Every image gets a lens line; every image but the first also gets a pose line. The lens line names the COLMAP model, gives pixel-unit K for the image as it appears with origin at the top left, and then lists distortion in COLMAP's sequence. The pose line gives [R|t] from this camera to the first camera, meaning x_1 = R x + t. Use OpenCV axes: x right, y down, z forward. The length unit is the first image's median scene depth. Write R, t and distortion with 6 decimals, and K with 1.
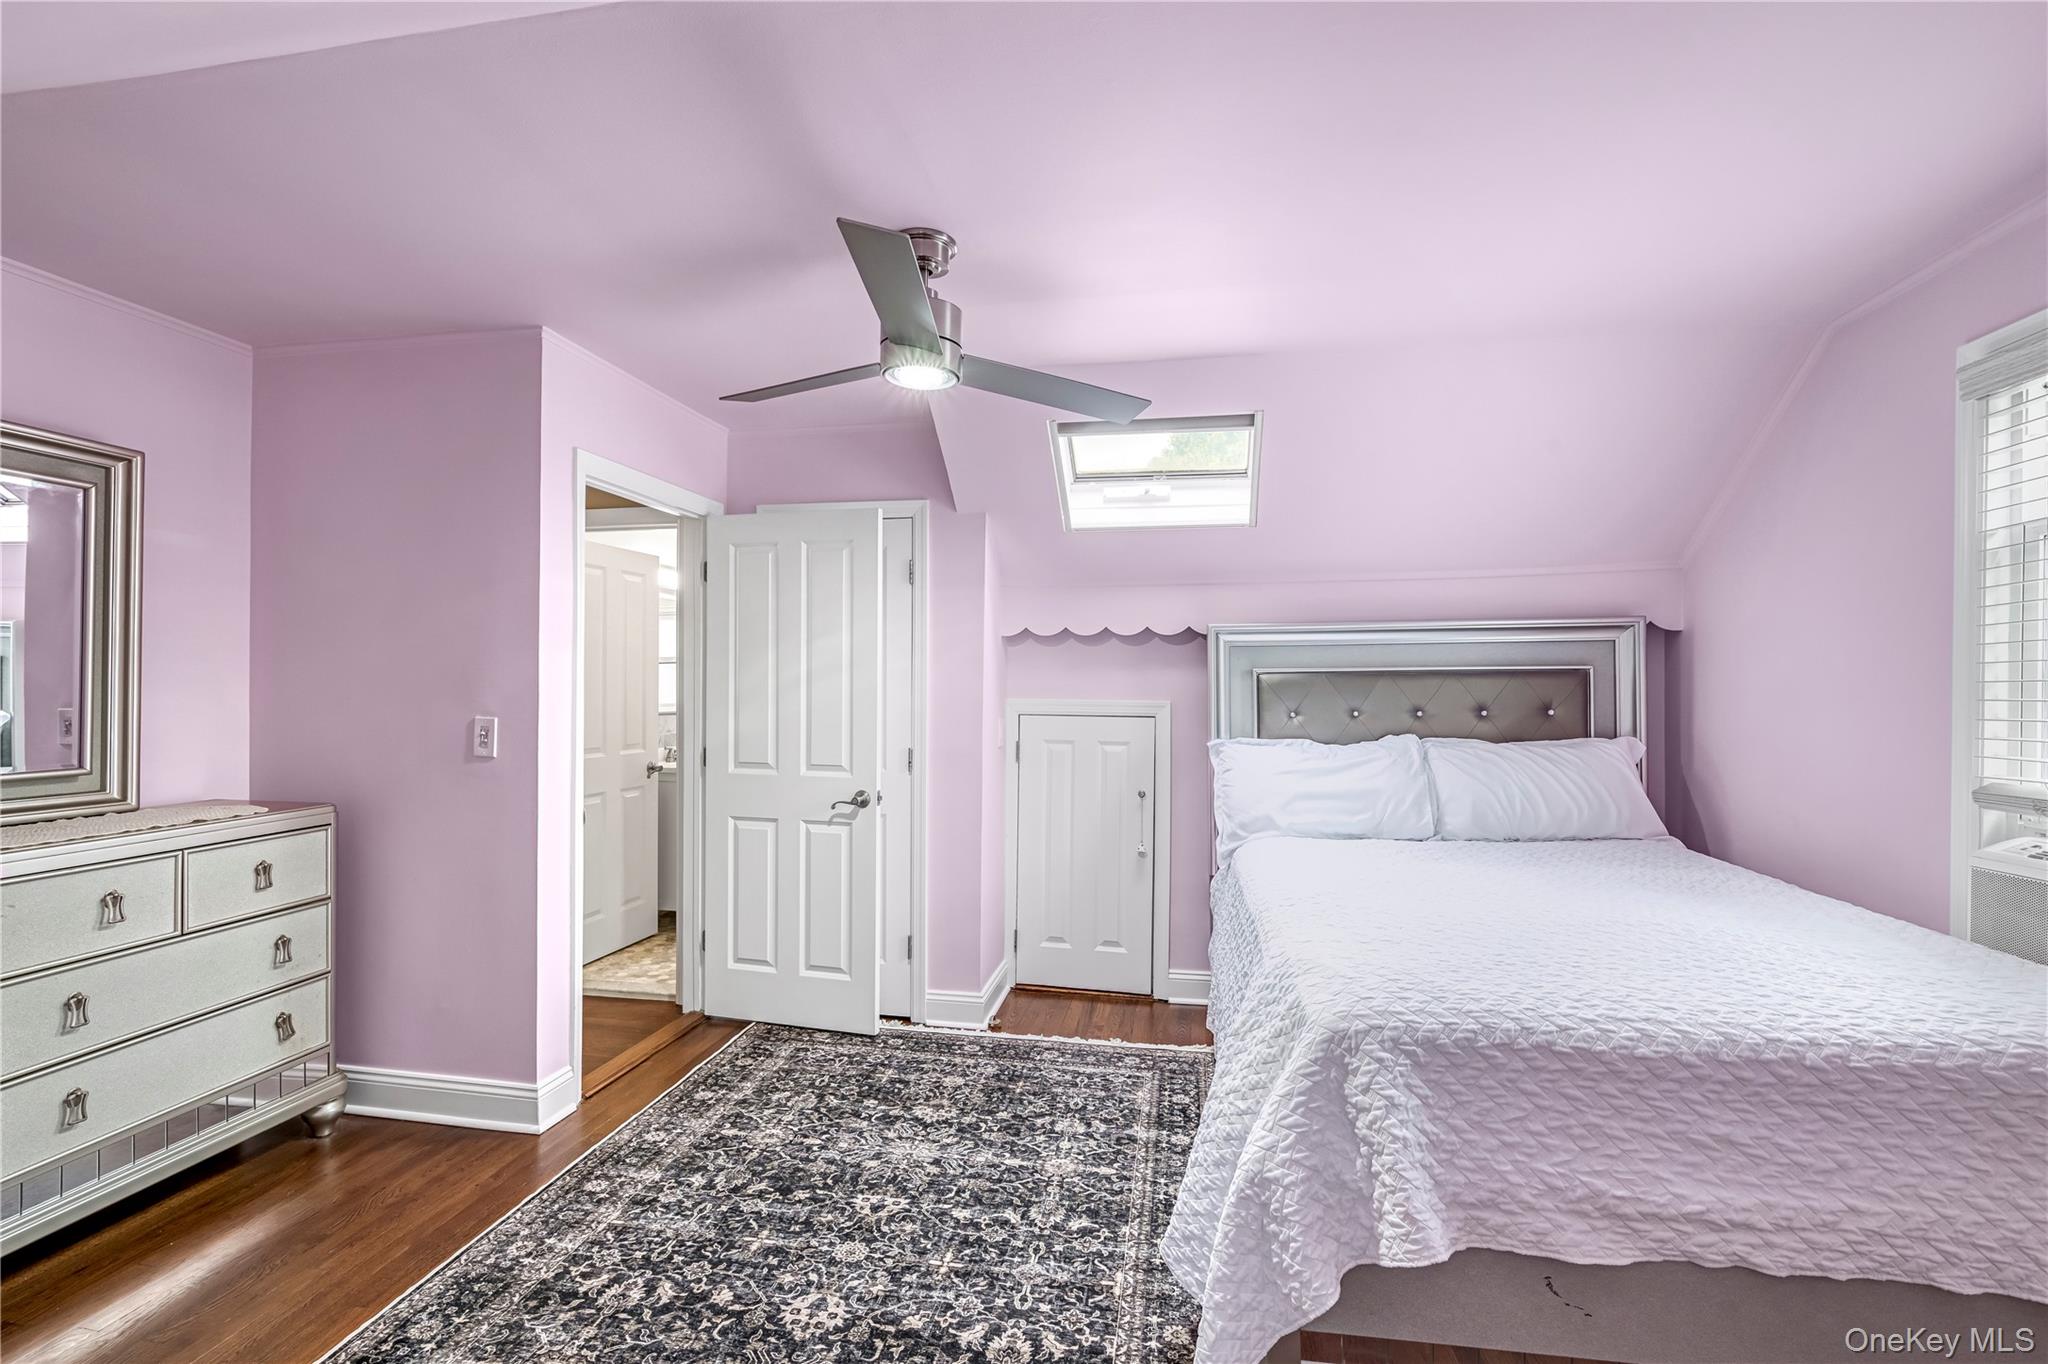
lens RADIAL K [[866.8, 0, 1036.7], [0, 866.8, 683.7], [0, 0, 1]] dist [0.001778, -0.000782]
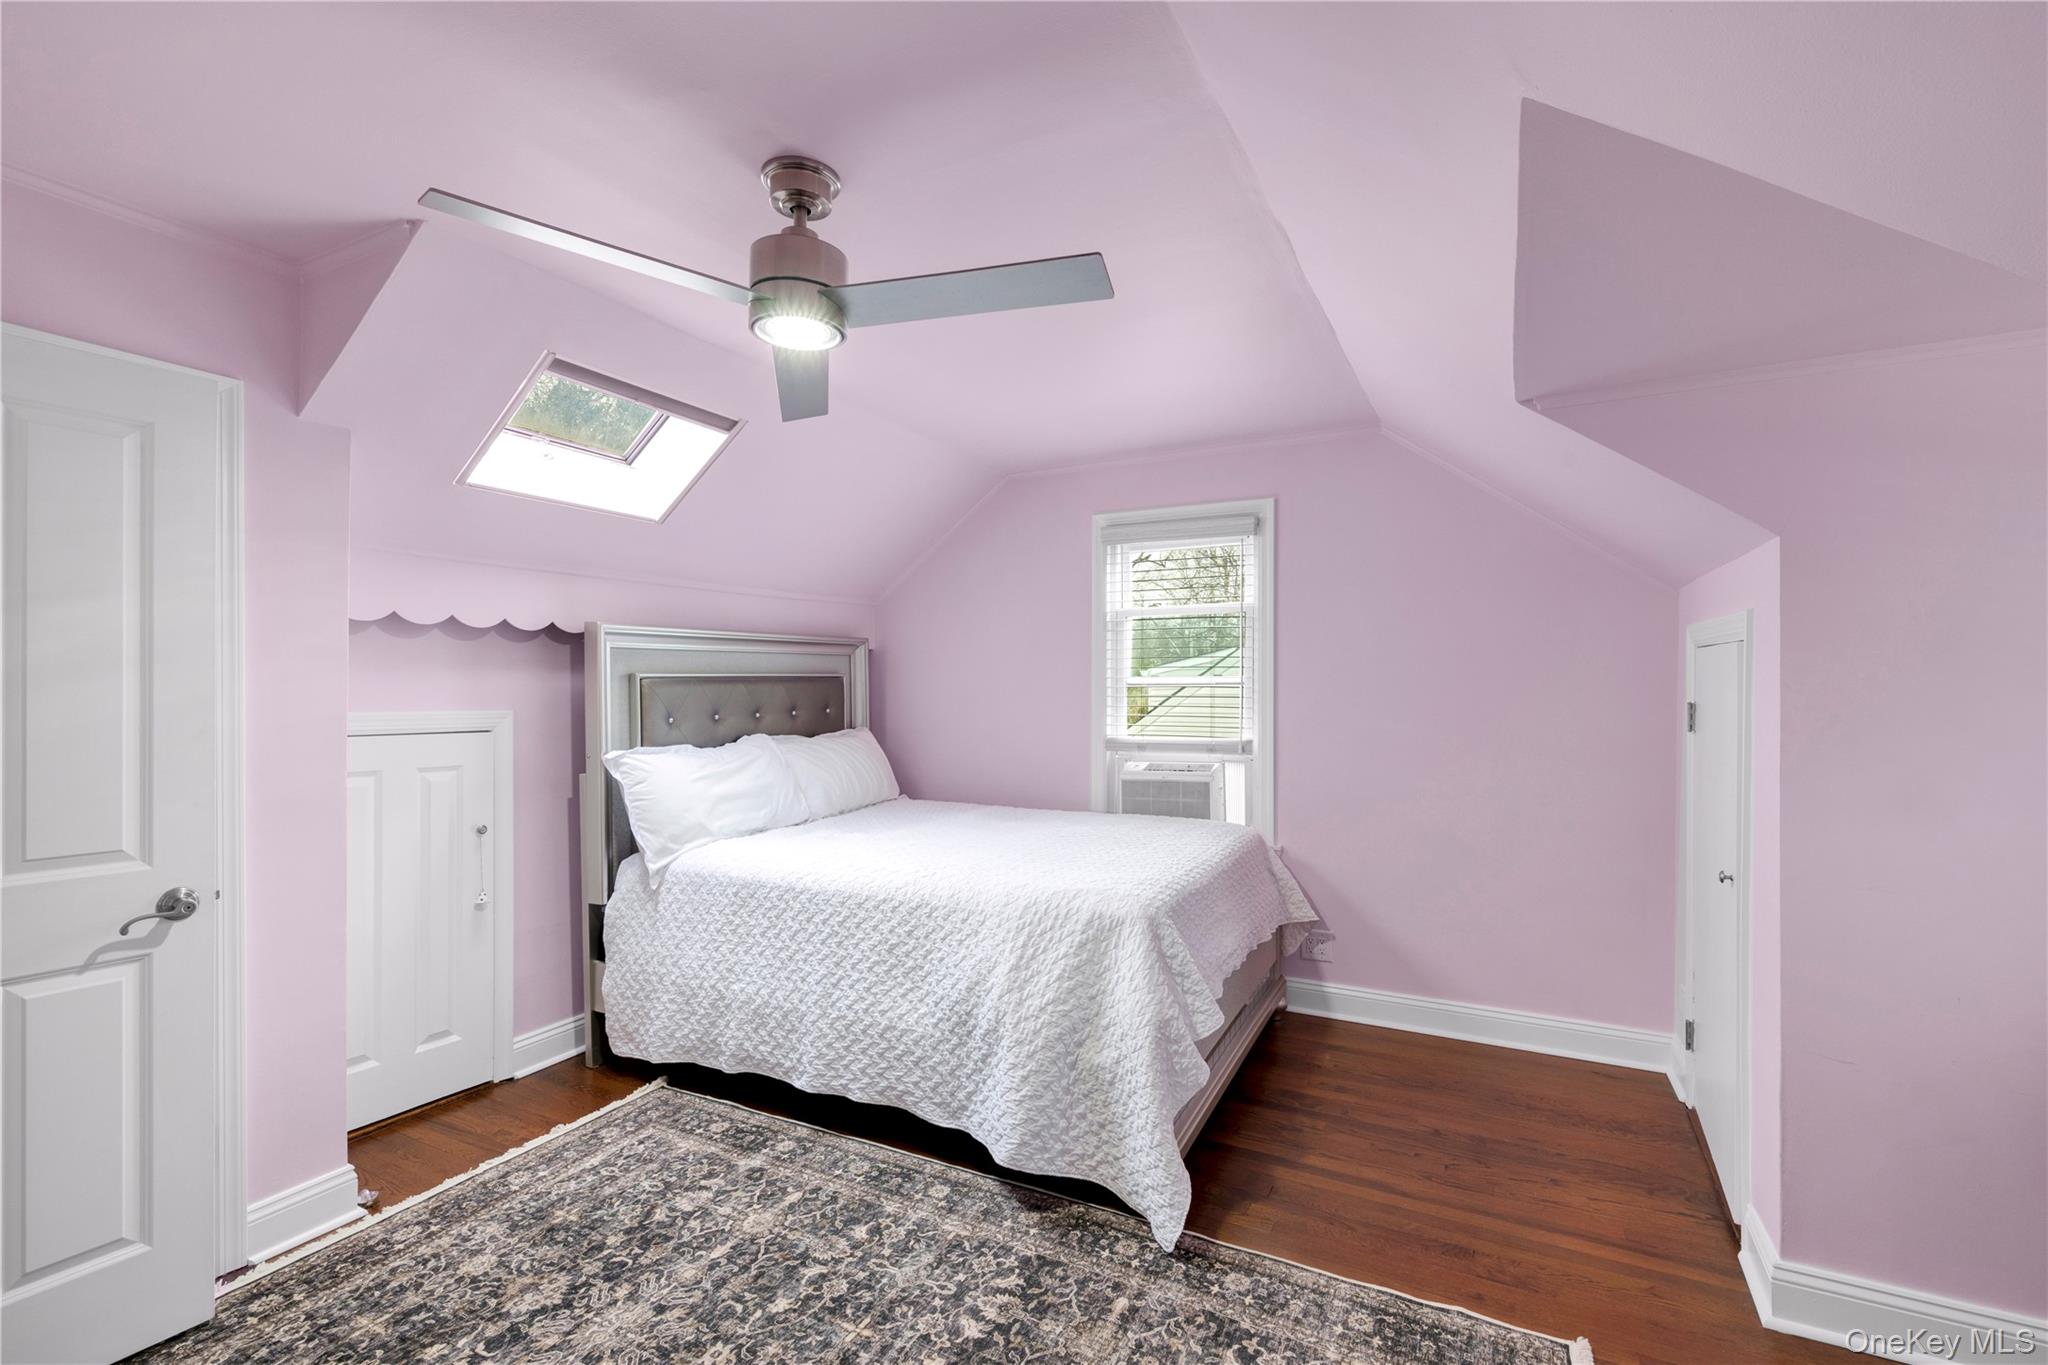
lens RADIAL K [[866.8, 0, 1036.1], [0, 866.8, 686.8], [0, 0, 1]] dist [0.001778, -0.000782]
pose [[0.333491, -0.000752, 0.942753, -0.565138], [-0.000437, 0.999999, 0.000952, -0.004684], [-0.942753, -0.000730, 0.333491, 0.326248]]
